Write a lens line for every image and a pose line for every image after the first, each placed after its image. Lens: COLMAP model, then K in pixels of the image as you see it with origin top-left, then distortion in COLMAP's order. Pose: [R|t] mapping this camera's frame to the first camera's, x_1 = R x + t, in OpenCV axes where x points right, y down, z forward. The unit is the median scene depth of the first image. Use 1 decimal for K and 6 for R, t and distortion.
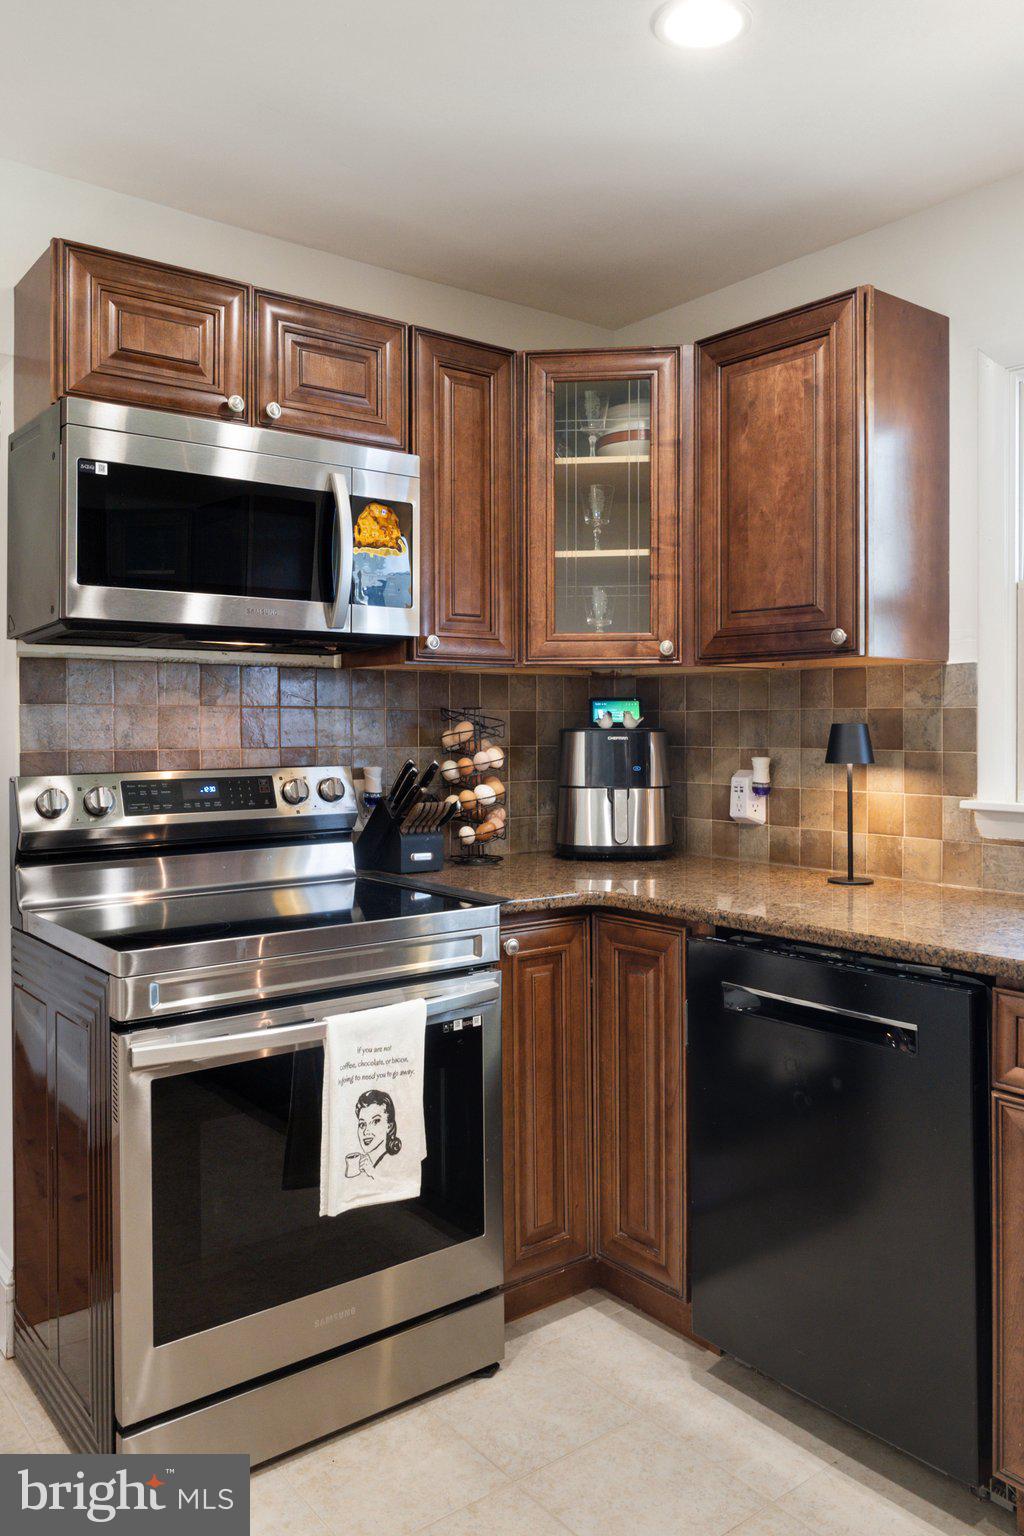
lens RADIAL K [[1169.4, 0, 511.3], [0, 1169.4, 730.7], [0, 0, 1]] dist [0.005473, -0.001532]
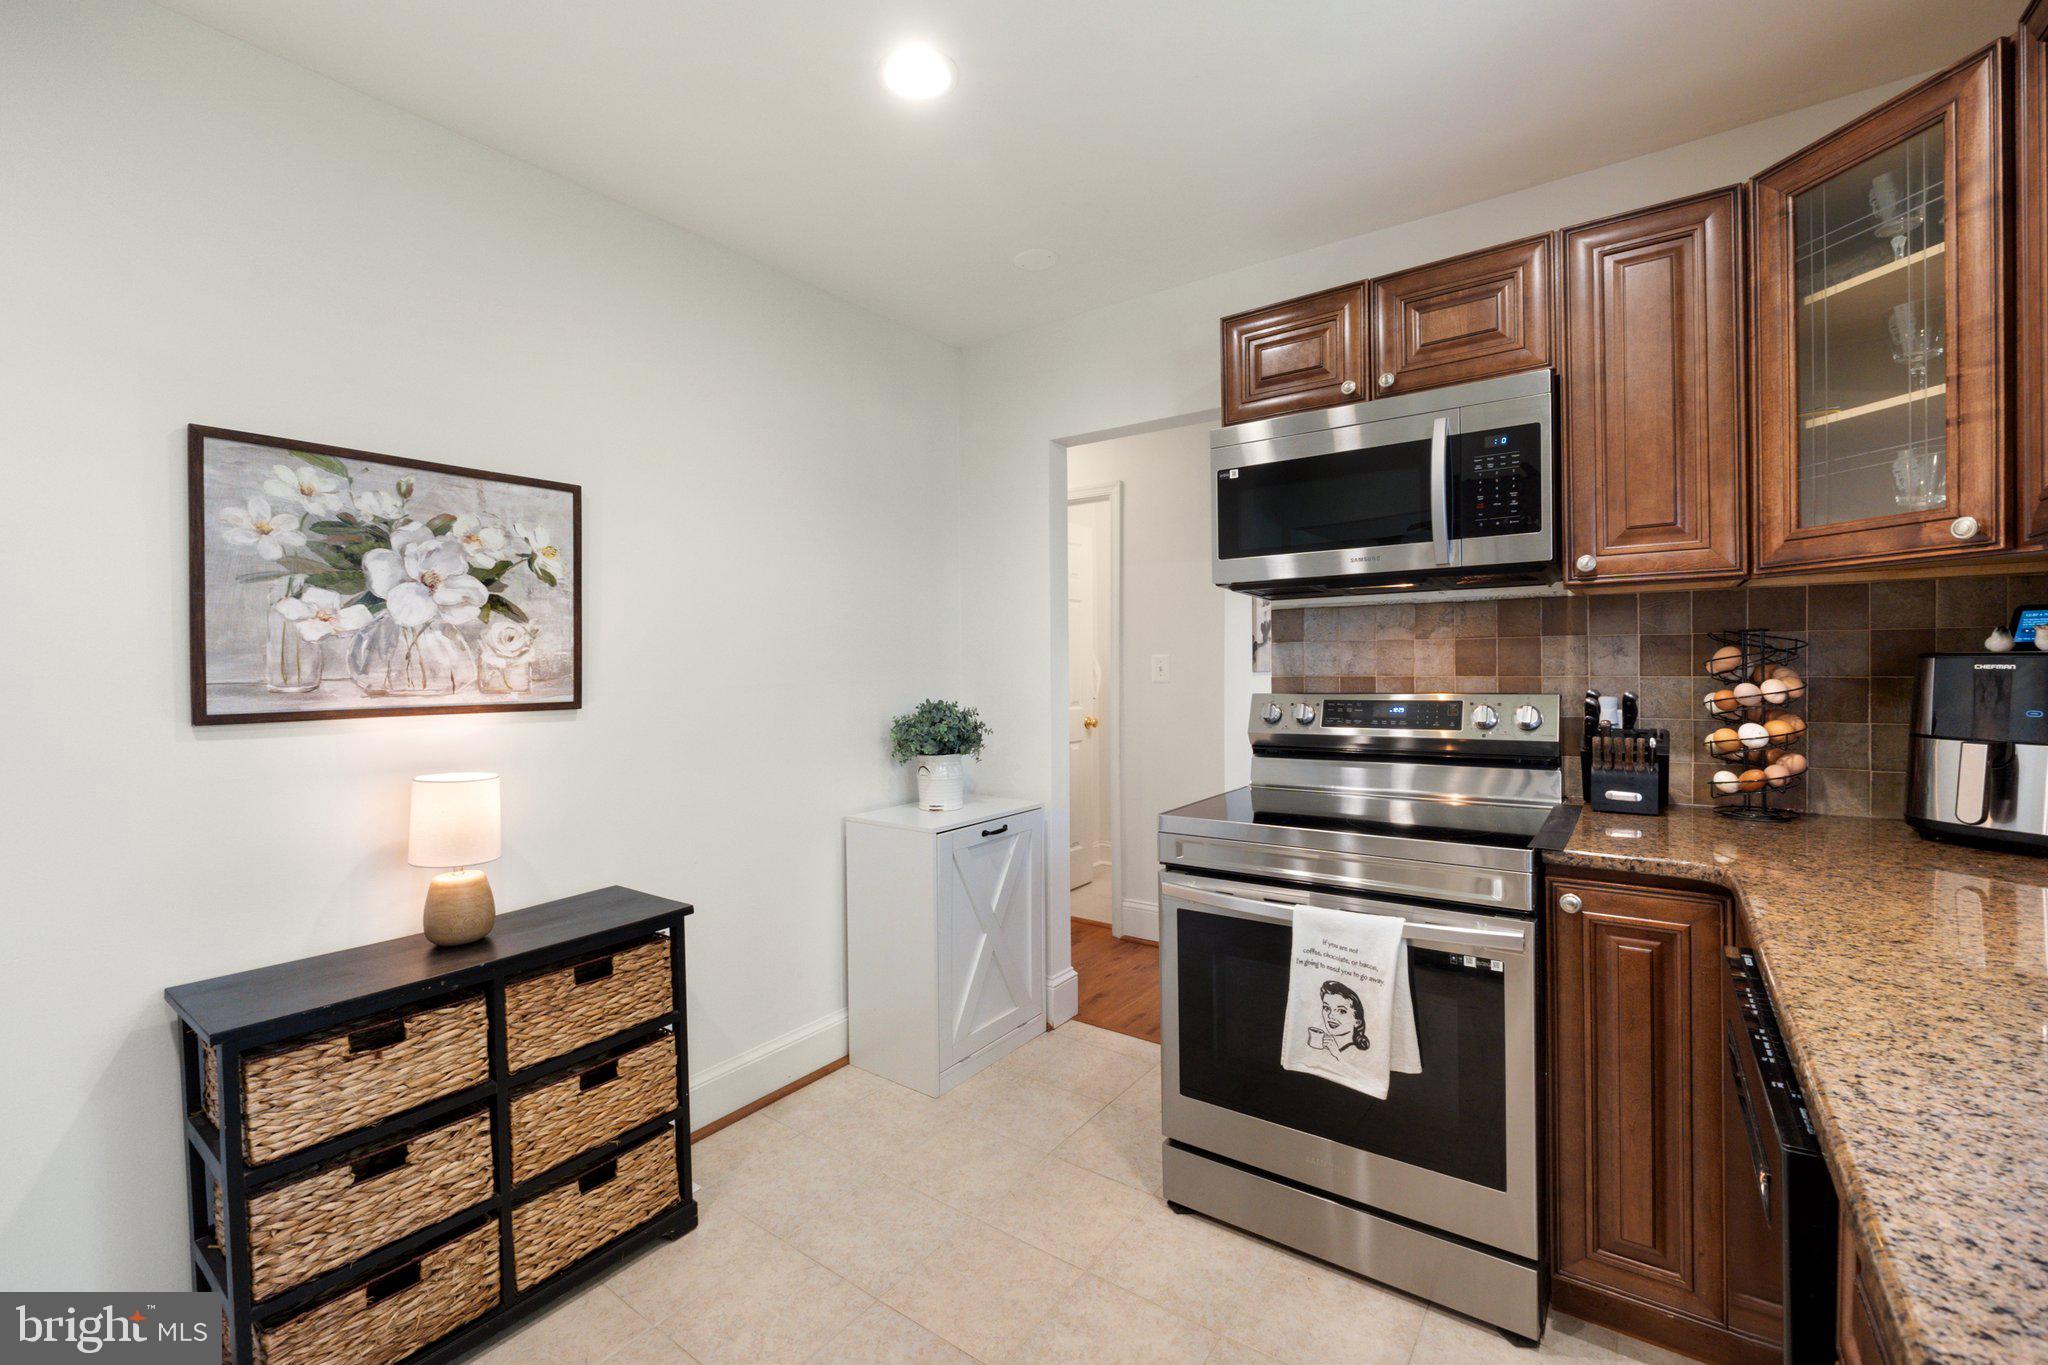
lens RADIAL K [[871.0, 0, 1016.6], [0, 871.0, 678.3], [0, 0, 1]] dist [0.000926, 0.000056]
pose [[0.277494, 0.016290, -0.960589, 0.526029], [0.012855, 0.999704, 0.020667, -0.005495], [0.960641, -0.018084, 0.277202, 0.420124]]
